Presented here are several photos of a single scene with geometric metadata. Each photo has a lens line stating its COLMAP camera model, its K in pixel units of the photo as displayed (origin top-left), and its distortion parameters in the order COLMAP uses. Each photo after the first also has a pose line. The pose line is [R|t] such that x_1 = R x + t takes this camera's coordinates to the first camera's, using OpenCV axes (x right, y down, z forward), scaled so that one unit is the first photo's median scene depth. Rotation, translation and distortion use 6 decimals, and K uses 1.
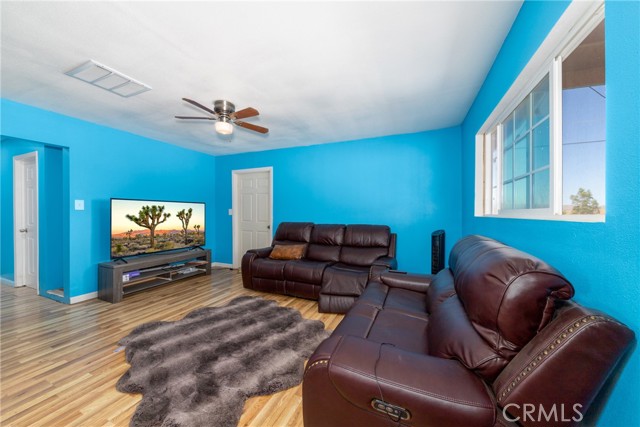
lens RADIAL K [[222.3, 0, 322.4], [0, 222.3, 213.2], [0, 0, 1]] dist [0.002139, -0.001891]
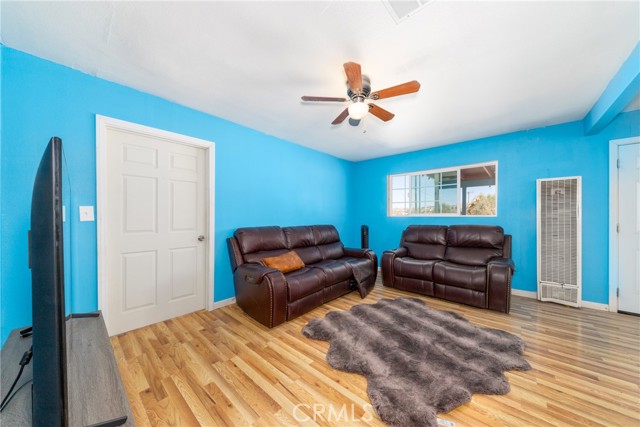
lens RADIAL K [[222.3, 0, 321.3], [0, 222.3, 214.7], [0, 0, 1]] dist [0.002139, -0.001891]
pose [[0.319592, -0.005570, 0.947539, -0.919428], [0.003564, 0.999983, 0.004676, -0.005699], [-0.947549, 0.001882, 0.319606, 0.635681]]
